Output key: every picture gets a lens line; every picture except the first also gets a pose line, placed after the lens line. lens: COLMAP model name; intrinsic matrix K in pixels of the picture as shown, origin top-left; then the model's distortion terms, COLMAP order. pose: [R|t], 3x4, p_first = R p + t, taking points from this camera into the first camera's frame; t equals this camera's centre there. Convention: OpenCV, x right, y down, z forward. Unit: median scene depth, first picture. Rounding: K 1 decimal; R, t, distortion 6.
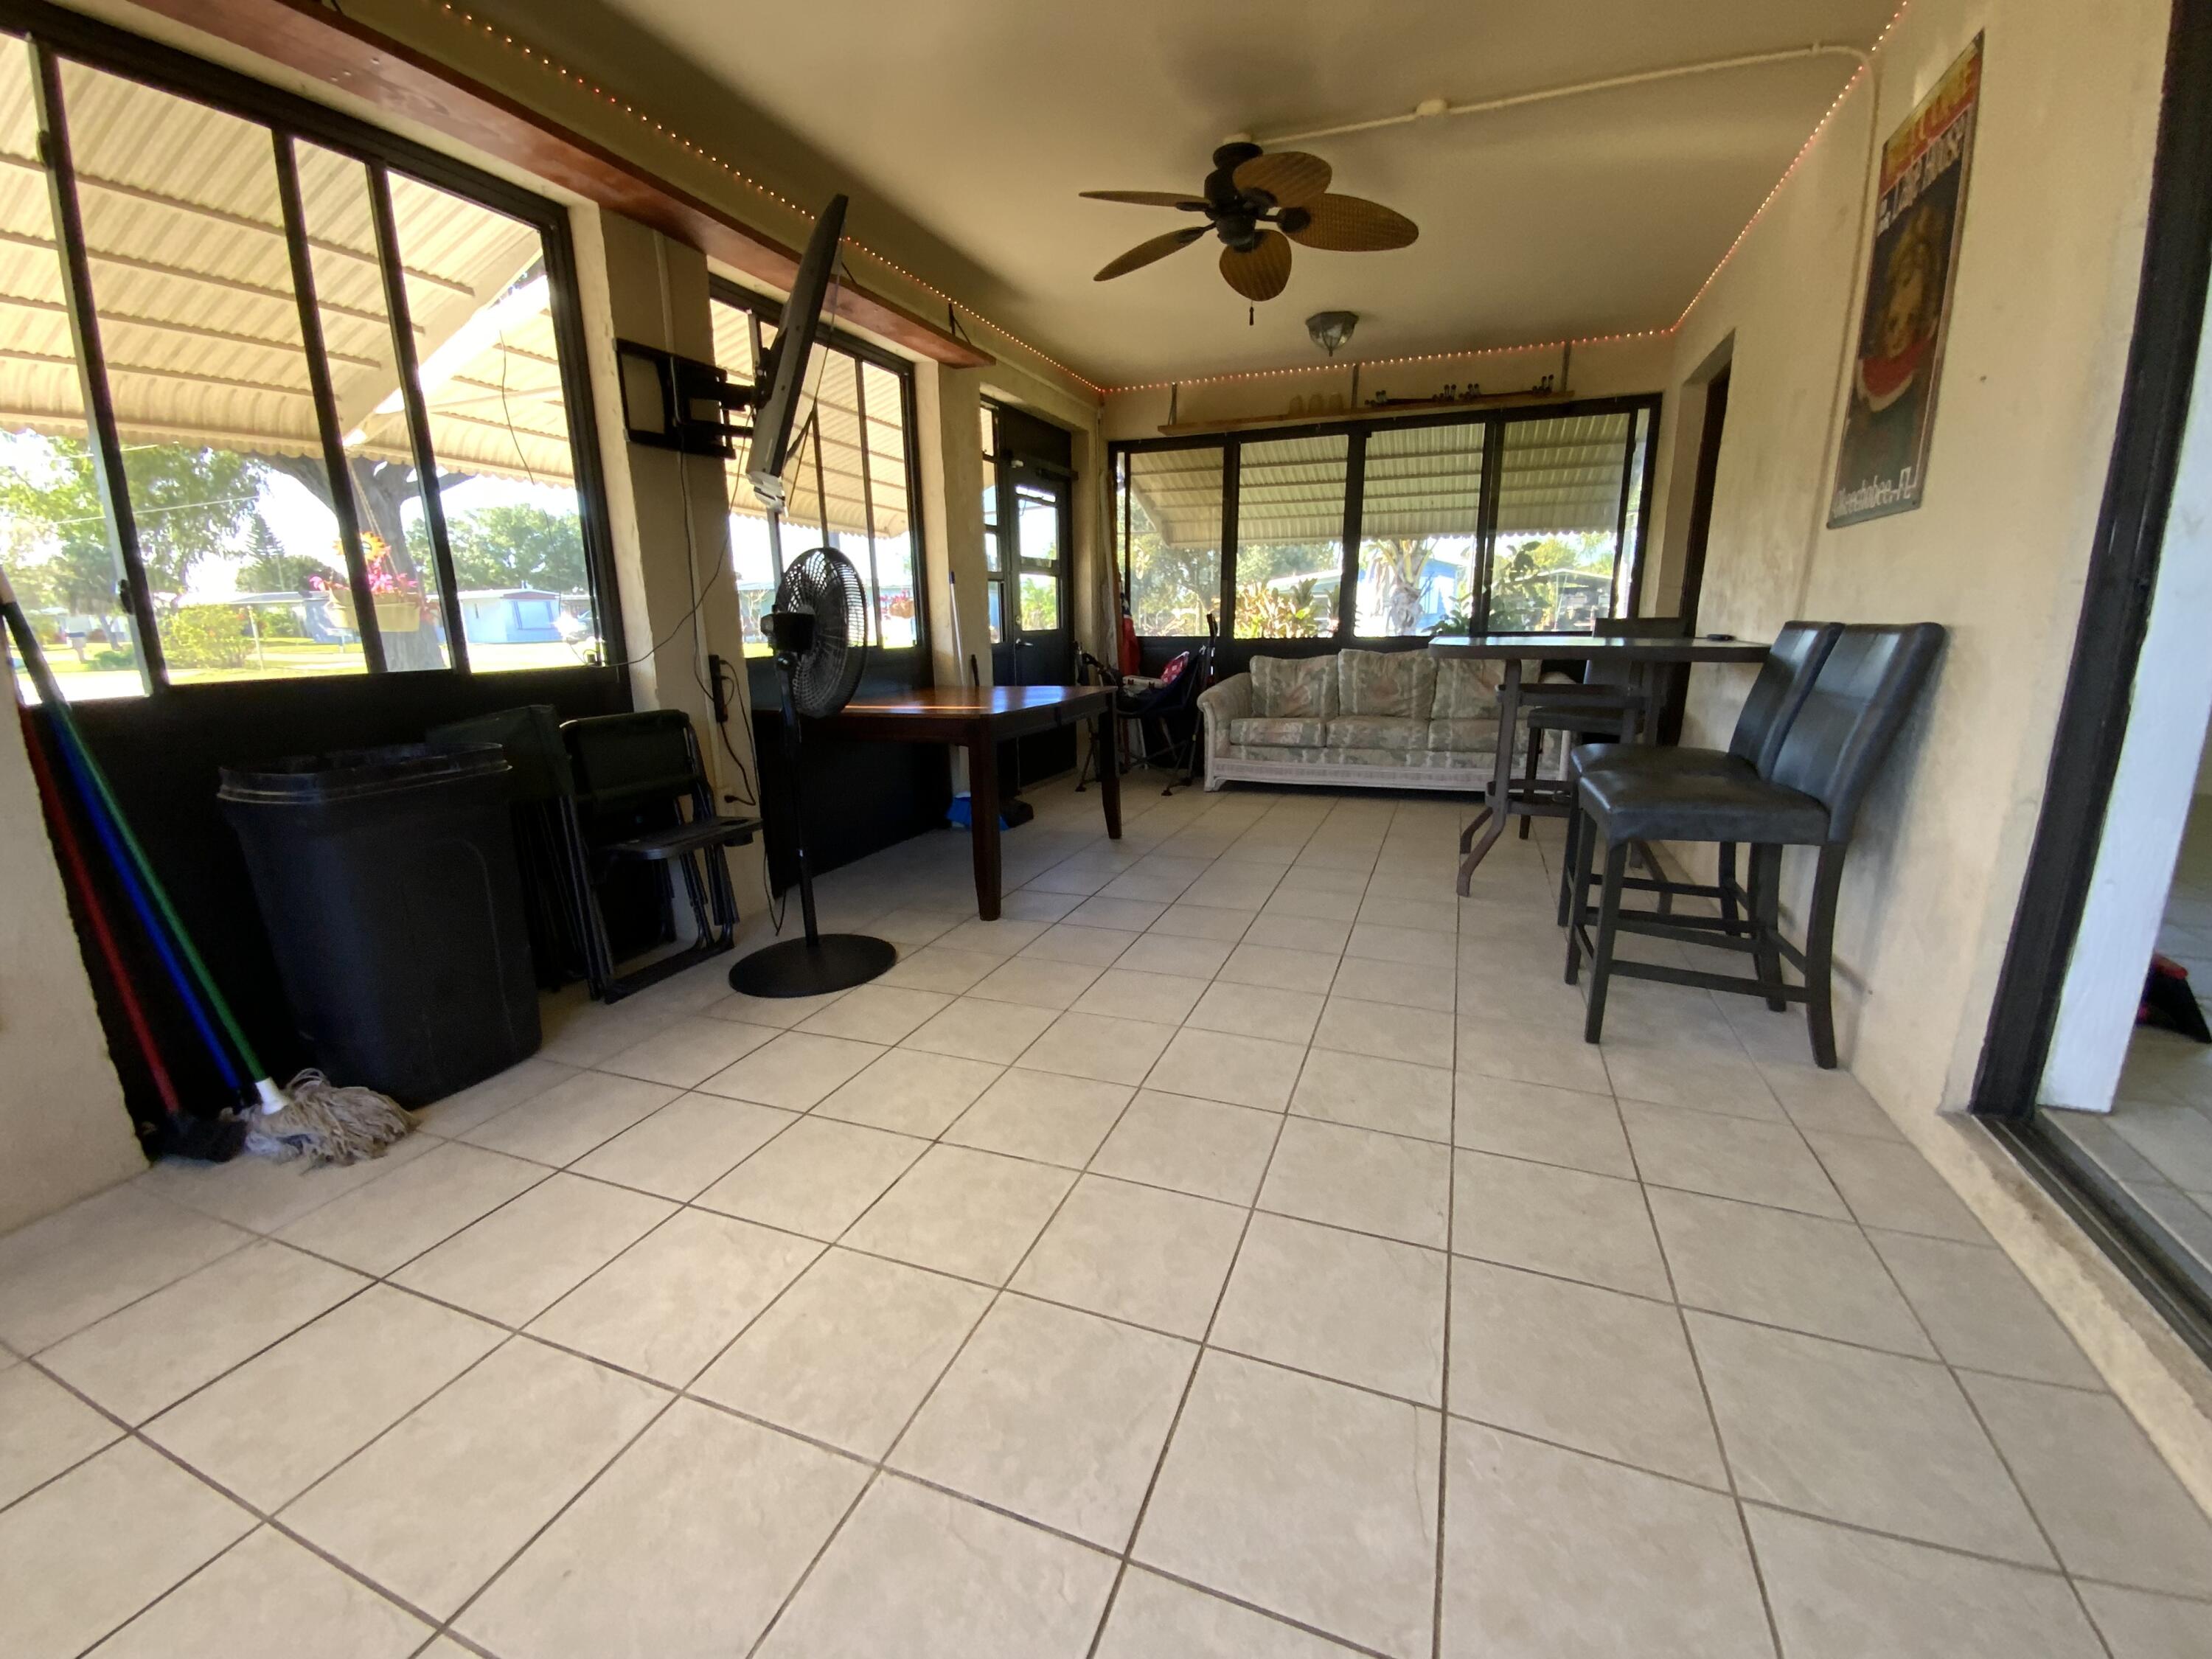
lens RADIAL K [[872.3, 0, 1106.0], [0, 872.3, 829.5], [0, 0, 1]] dist [0.003172, -0.013001]
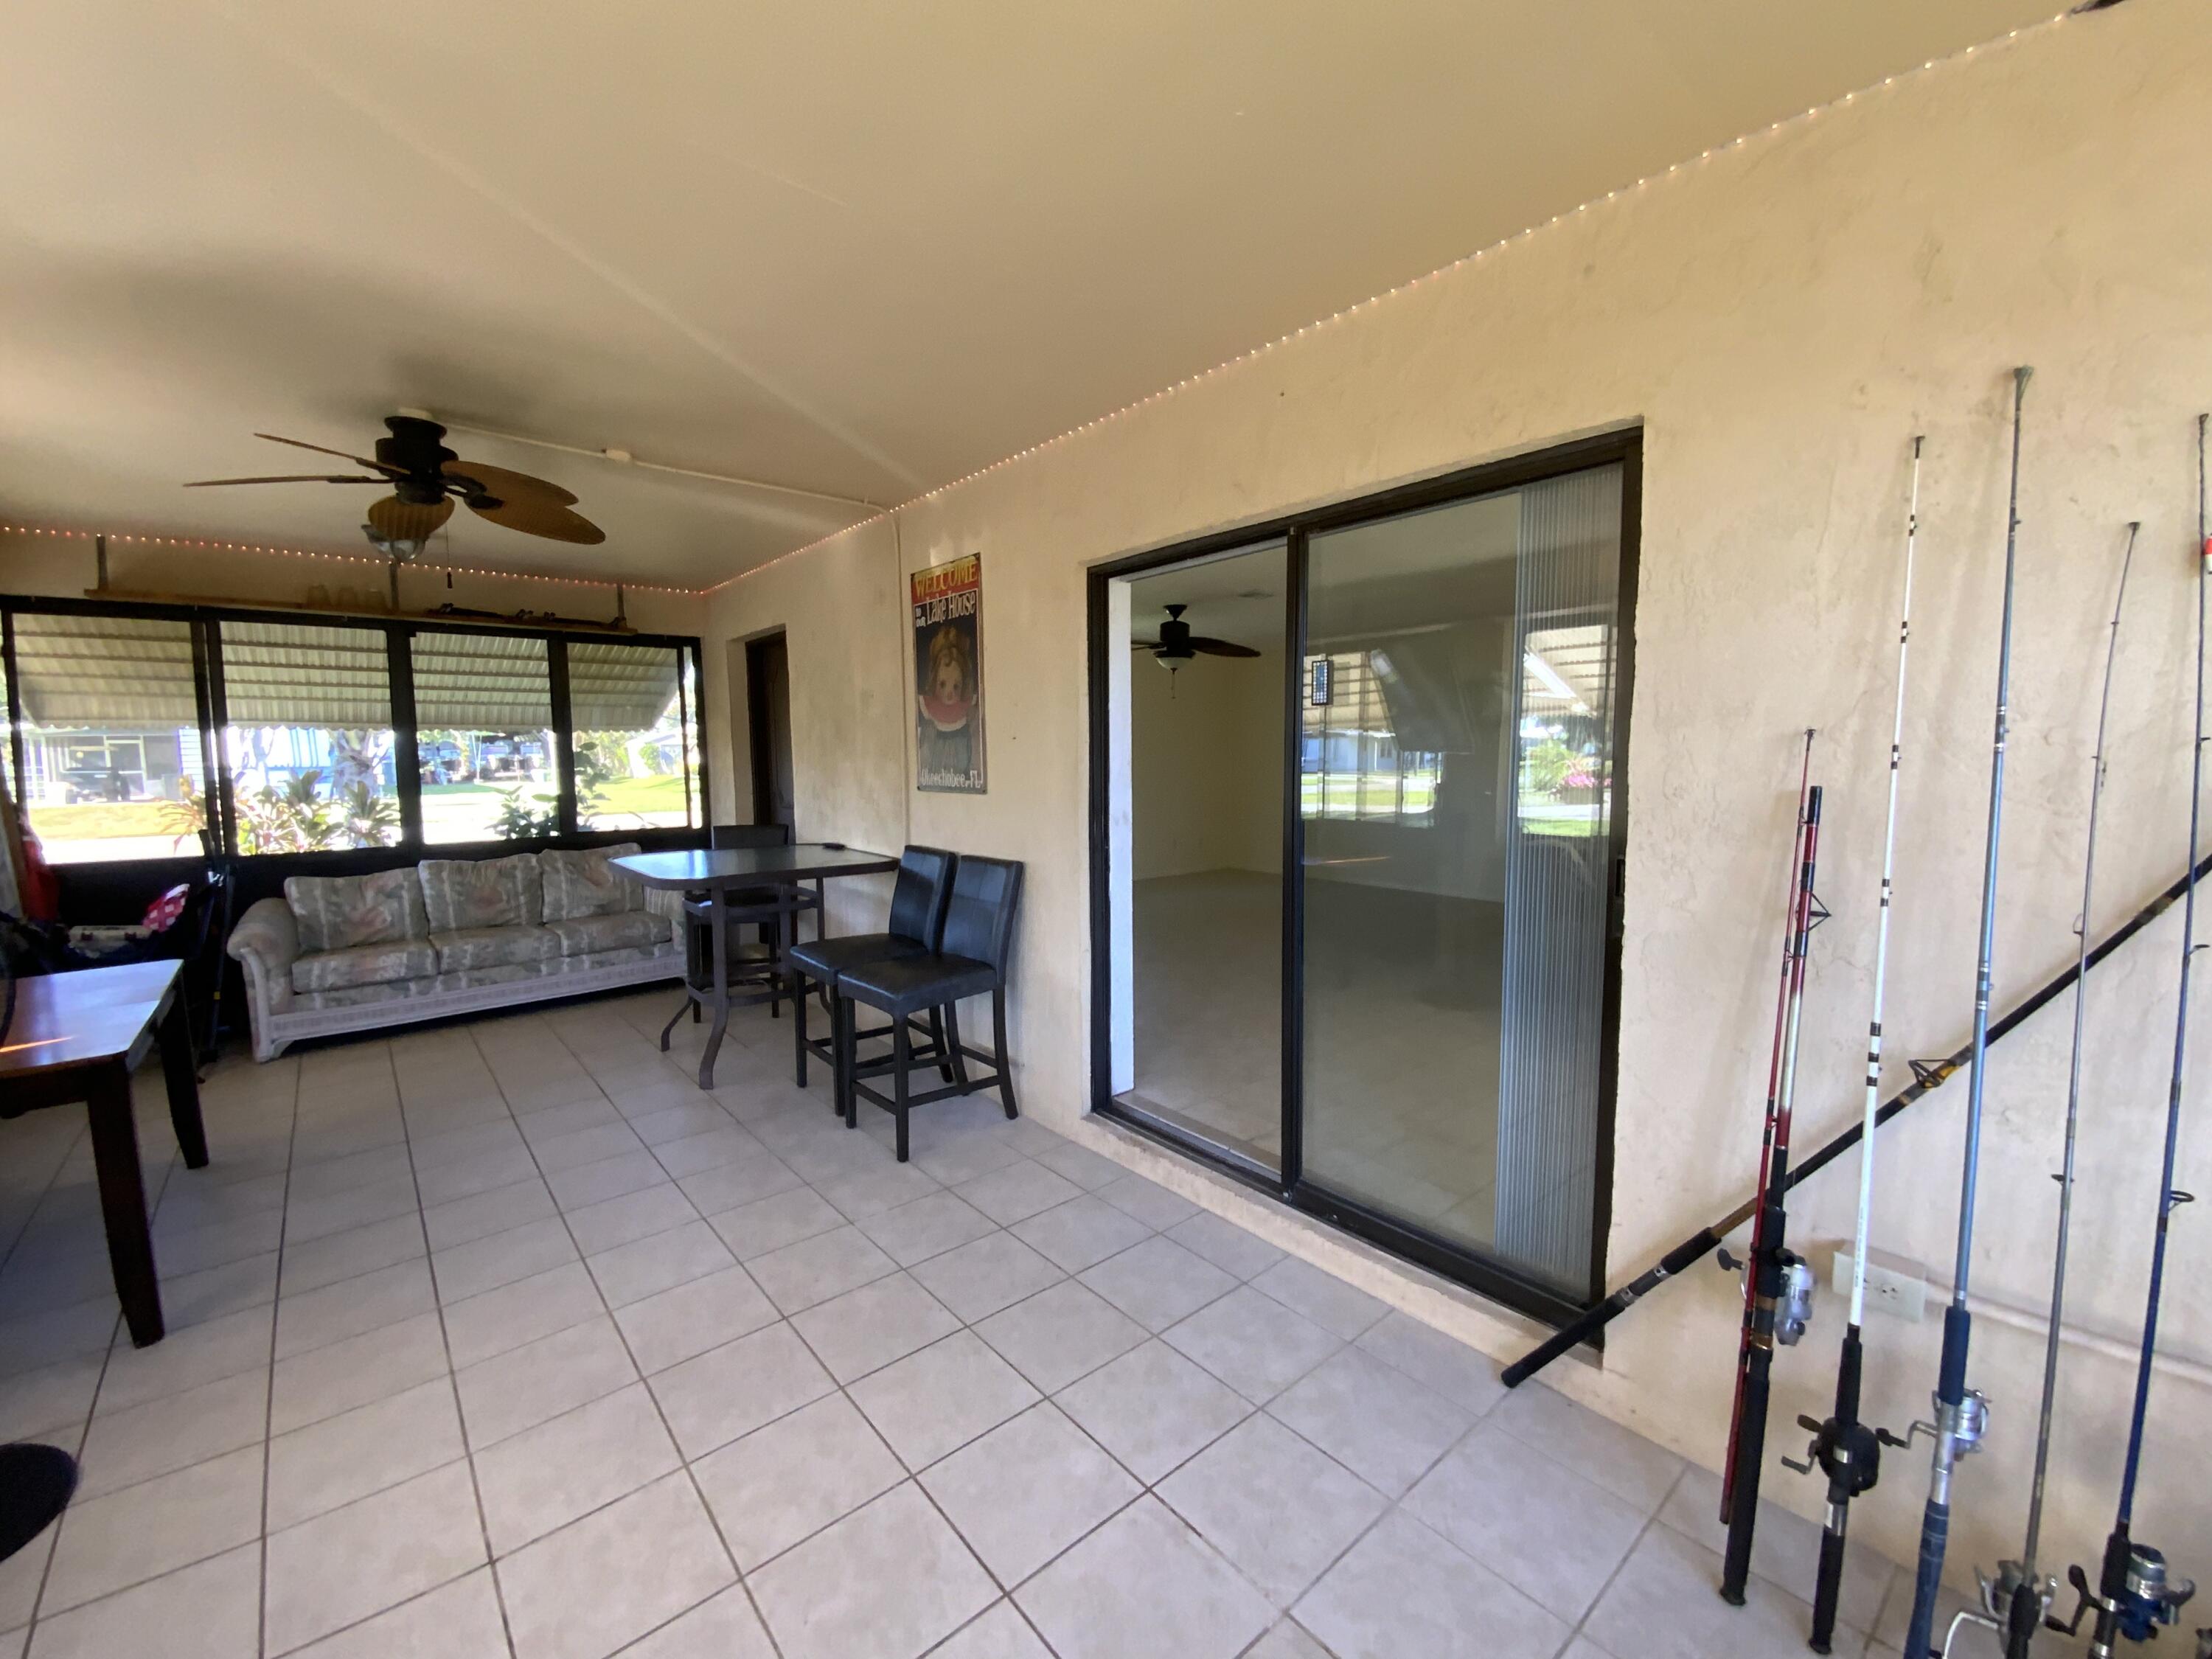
lens RADIAL K [[837.6, 0, 1106.0], [0, 837.6, 829.5], [0, 0, 1]] dist [-0.020379, -0.000049]
pose [[0.487050, -0.056386, 0.871552, -0.147310], [0.215935, 0.974707, -0.057611, -0.044657], [-0.846259, 0.216258, 0.486907, -0.015766]]
